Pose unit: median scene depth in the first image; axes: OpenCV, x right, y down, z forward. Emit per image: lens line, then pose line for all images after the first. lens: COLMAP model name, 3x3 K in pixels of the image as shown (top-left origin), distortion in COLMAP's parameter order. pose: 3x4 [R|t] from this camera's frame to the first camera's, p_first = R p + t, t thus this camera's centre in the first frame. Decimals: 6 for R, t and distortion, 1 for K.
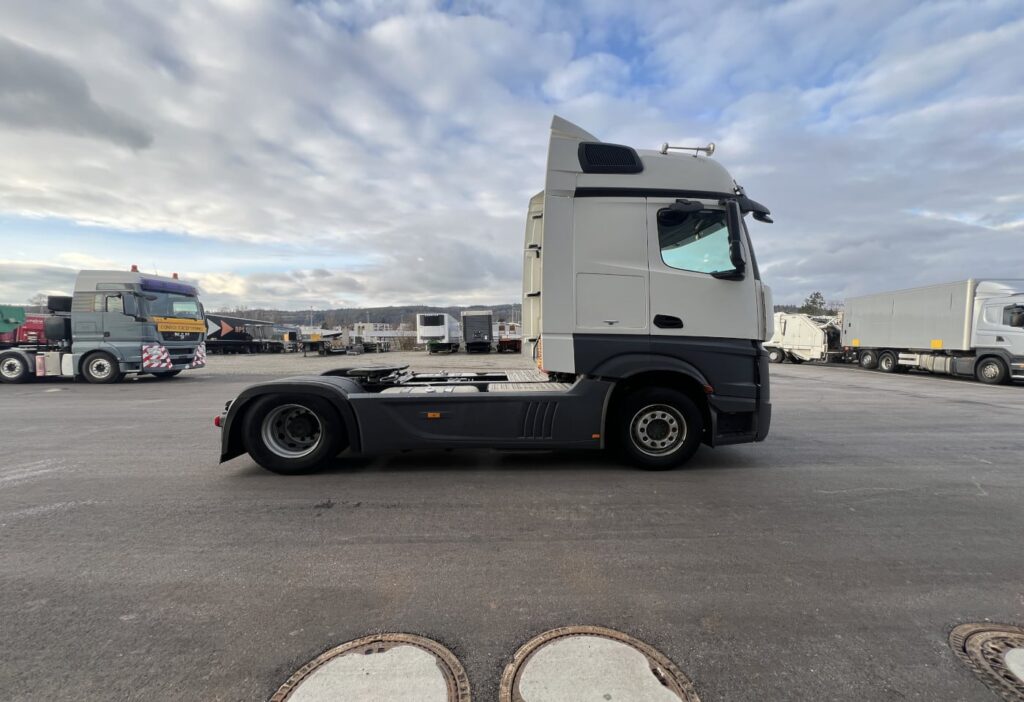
lens RADIAL K [[413.8, 0, 505.9], [0, 413.8, 351.1], [0, 0, 1]] dist [-0.001591, 0.000239]
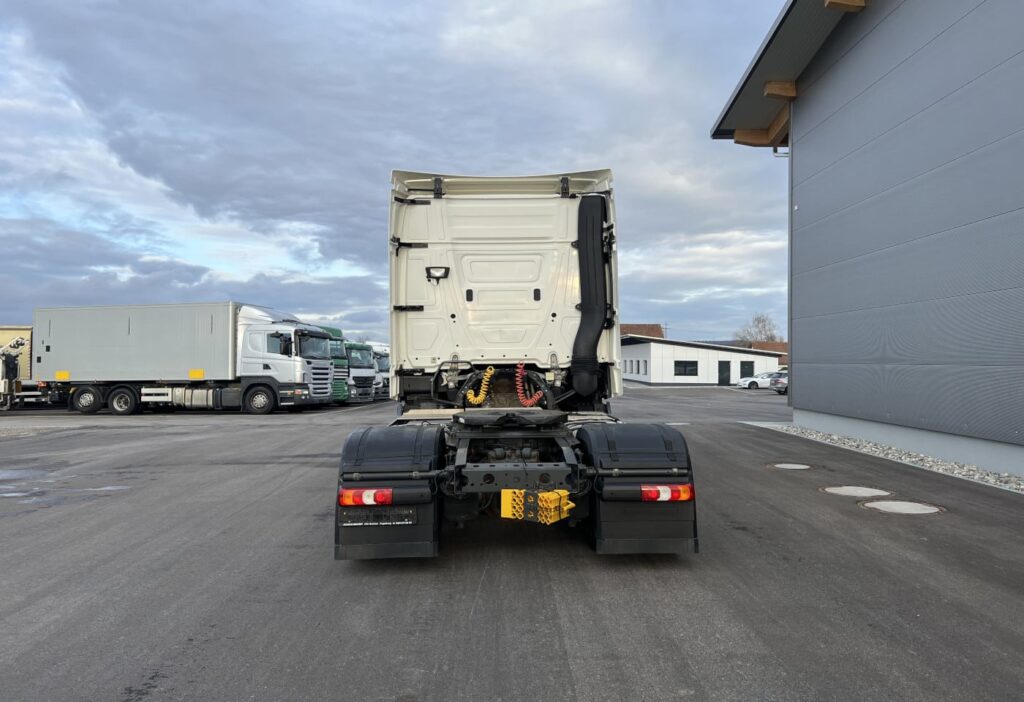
lens RADIAL K [[768.6, 0, 500.2], [0, 768.6, 326.8], [0, 0, 1]] dist [0.056350, -0.062986]
pose [[0.036031, 0.043473, 0.998405, -0.514747], [0.043764, 0.998026, -0.045036, -0.015051], [-0.998392, 0.045317, 0.034057, 0.325435]]
